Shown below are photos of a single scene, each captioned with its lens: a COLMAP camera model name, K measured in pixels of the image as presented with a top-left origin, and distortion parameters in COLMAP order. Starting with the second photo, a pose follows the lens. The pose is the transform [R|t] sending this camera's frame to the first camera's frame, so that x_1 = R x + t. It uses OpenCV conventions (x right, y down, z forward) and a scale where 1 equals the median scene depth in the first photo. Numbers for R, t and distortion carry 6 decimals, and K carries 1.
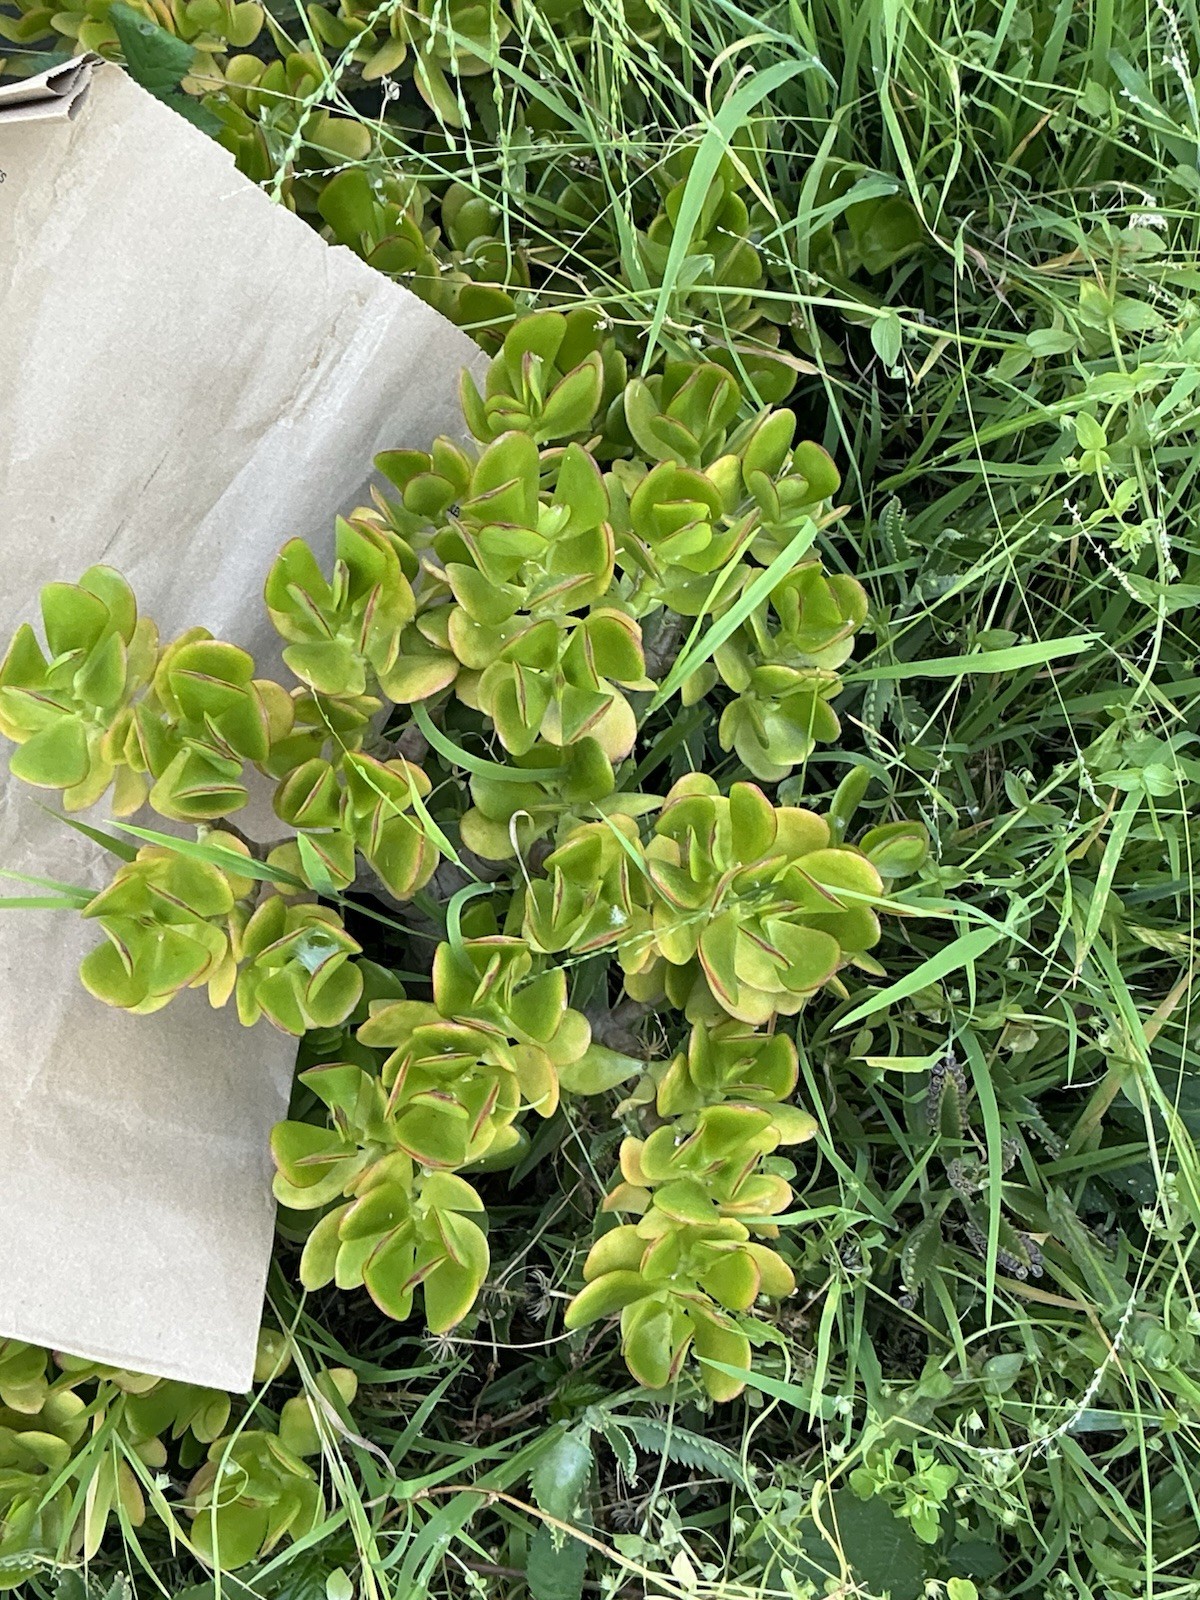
lens RADIAL K [[2059.7, 0, 600.4], [0, 2059.7, 768.7], [0, 0, 1]] dist [0.141166, -0.296271]
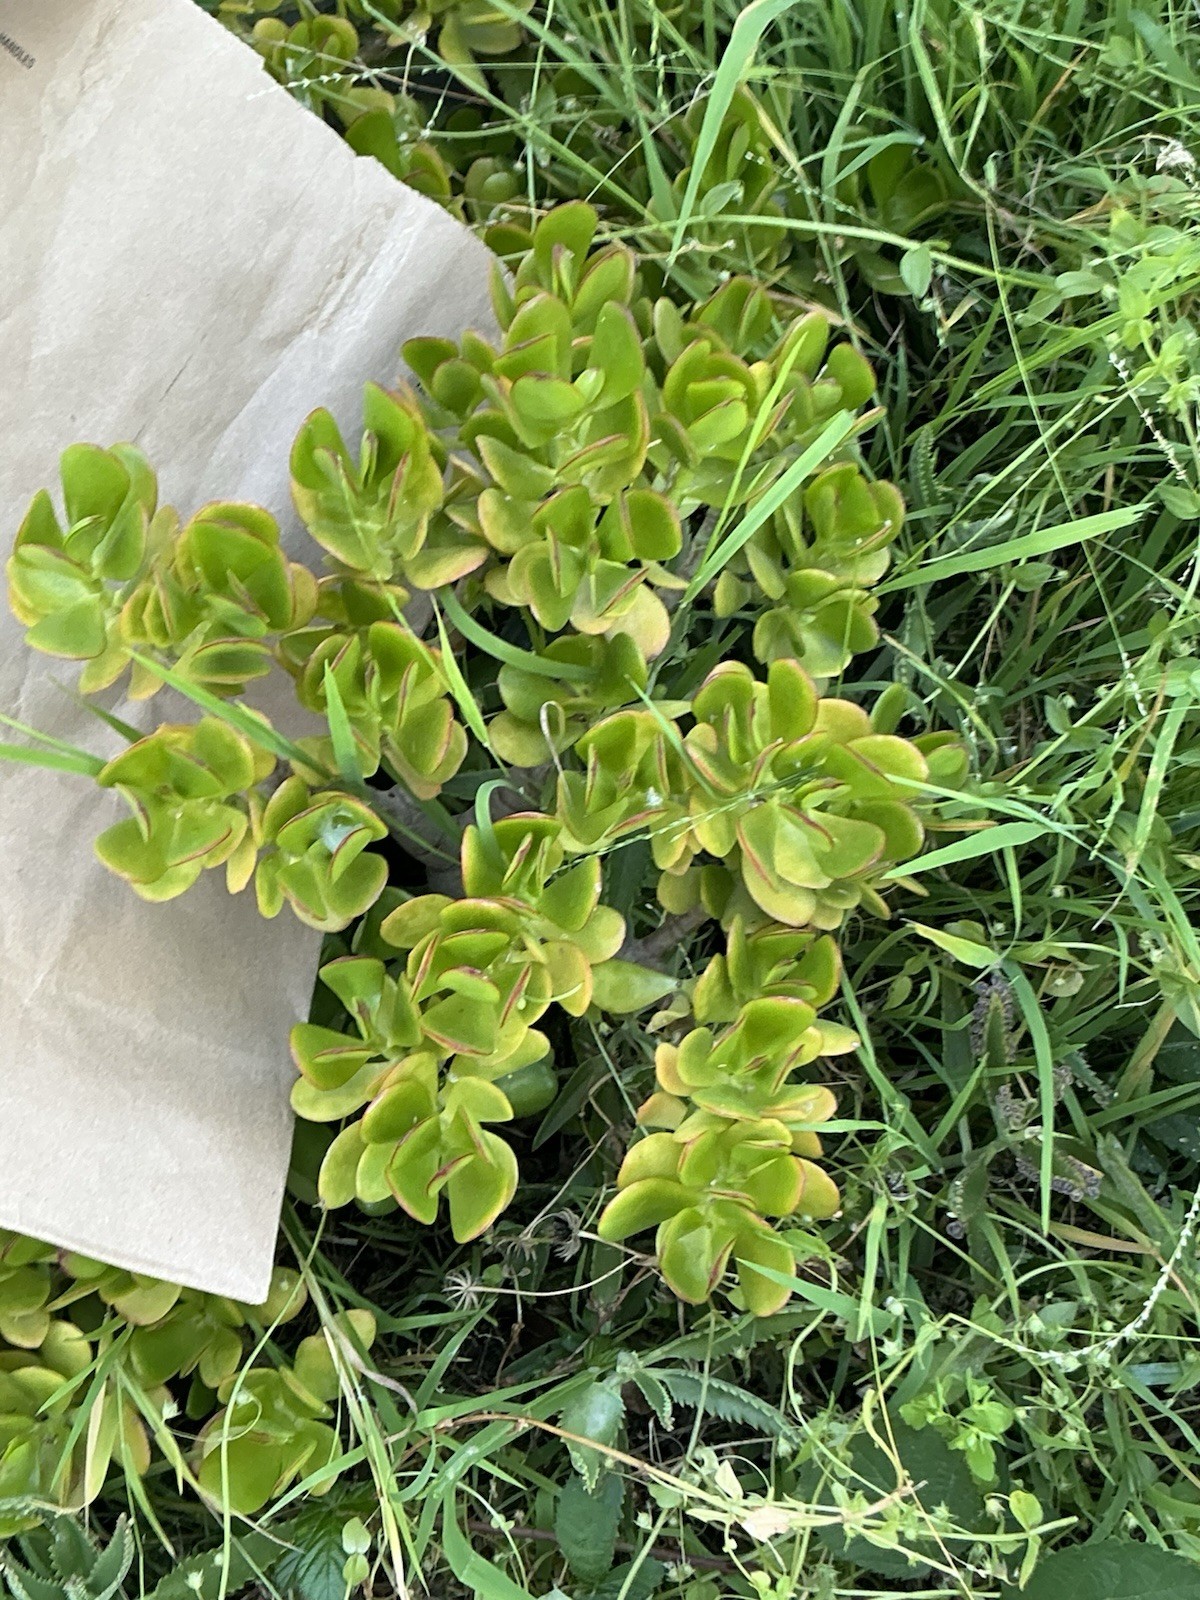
lens RADIAL K [[2059.7, 0, 600.4], [0, 2059.7, 768.7], [0, 0, 1]] dist [0.141166, -0.296271]
pose [[0.999999, 0.000377, 0.001613, -0.016714], [-0.000240, 0.996438, -0.084329, 0.128155], [-0.001639, 0.084329, 0.996437, 0.038145]]
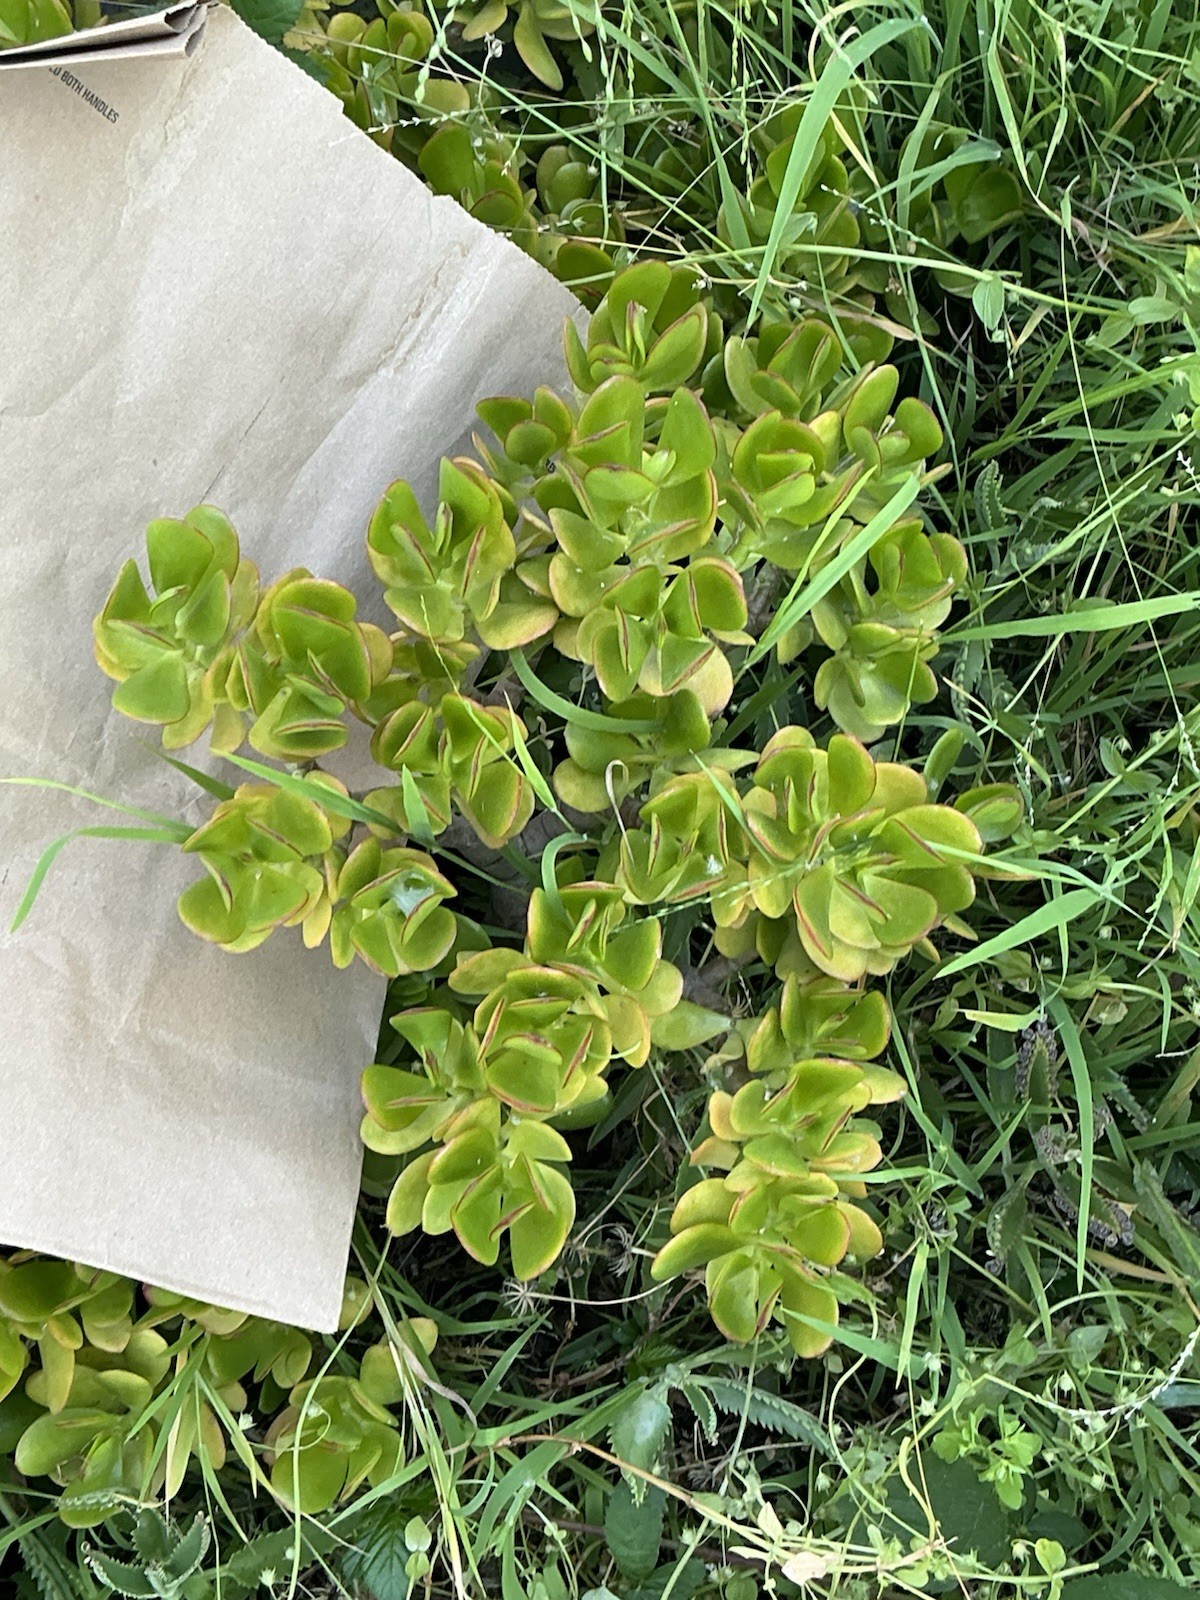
lens RADIAL K [[2059.7, 0, 600.4], [0, 2059.7, 768.7], [0, 0, 1]] dist [0.141166, -0.296271]
pose [[0.999500, 0.021748, -0.022940, -0.022605], [-0.021843, 0.999754, -0.003927, 0.027393], [0.022849, 0.004426, 0.999729, 0.003326]]
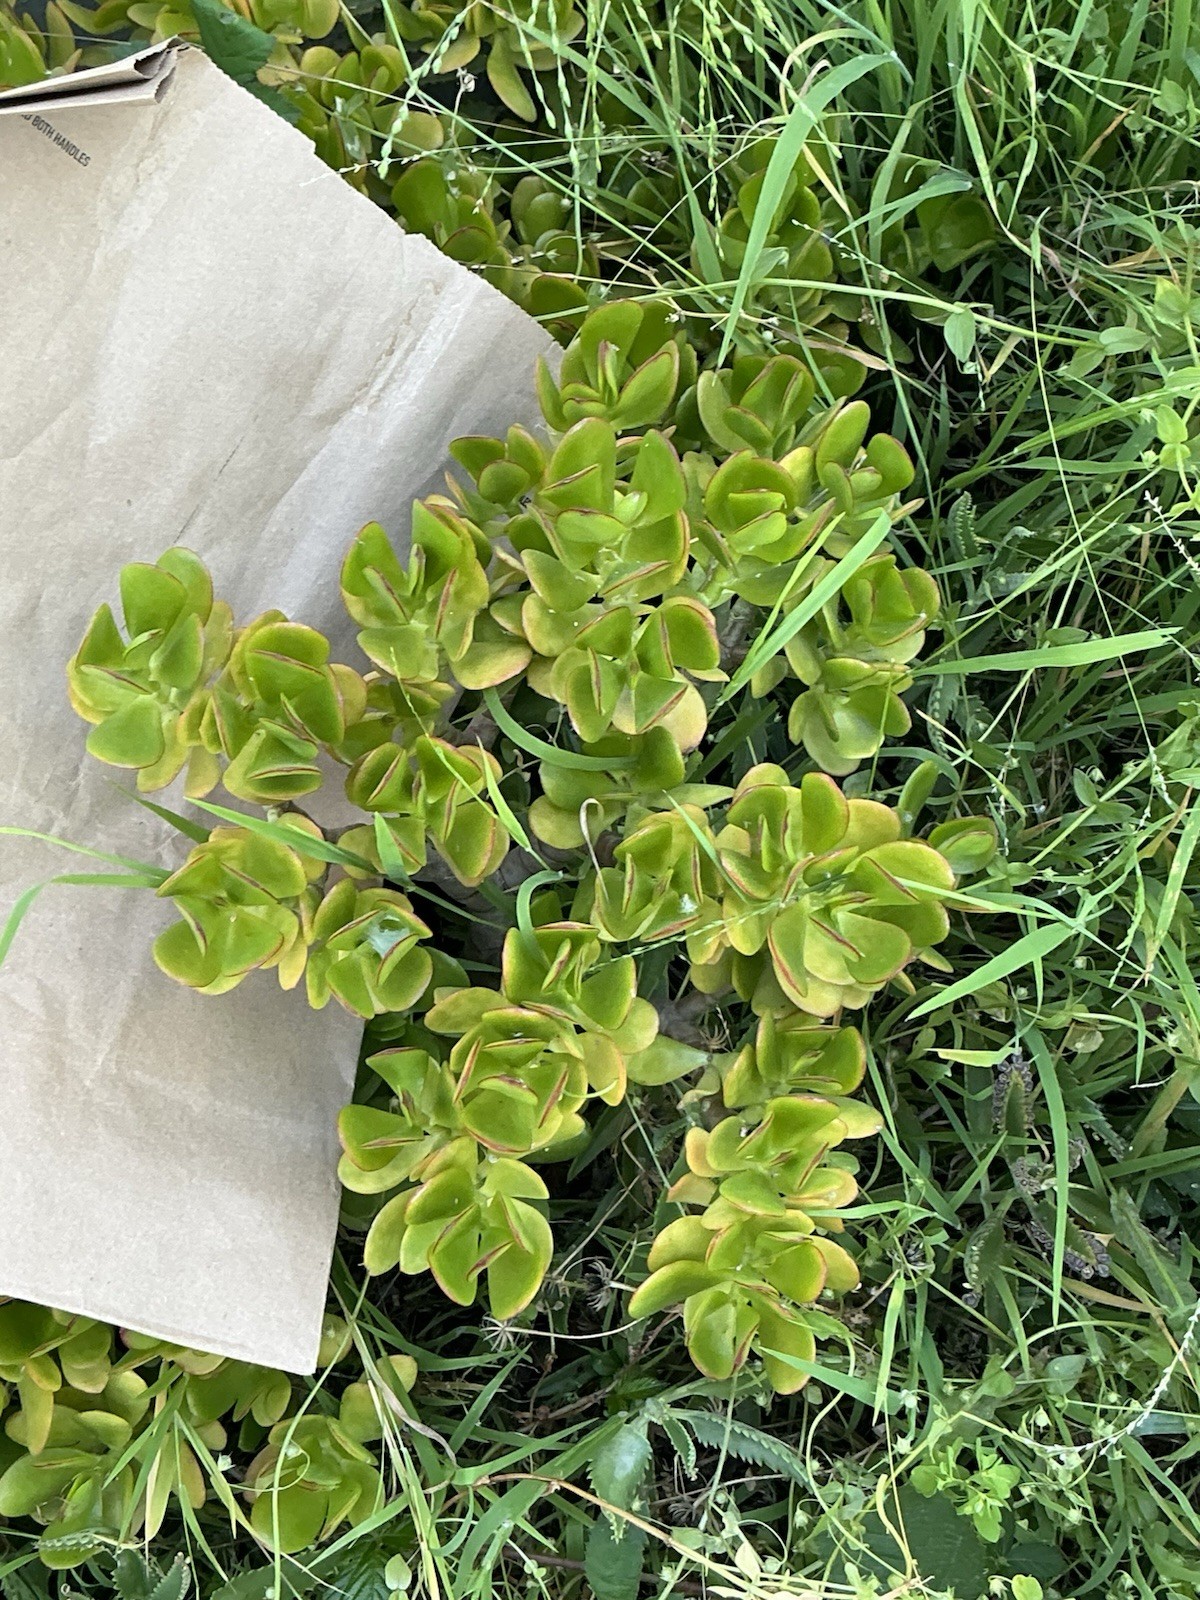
lens RADIAL K [[2059.7, 0, 600.4], [0, 2059.7, 768.7], [0, 0, 1]] dist [0.141166, -0.296271]
pose [[0.999747, 0.014802, -0.016945, -0.016714], [-0.014887, 0.999877, -0.004919, 0.010291], [0.016871, 0.005170, 0.999844, 0.000691]]
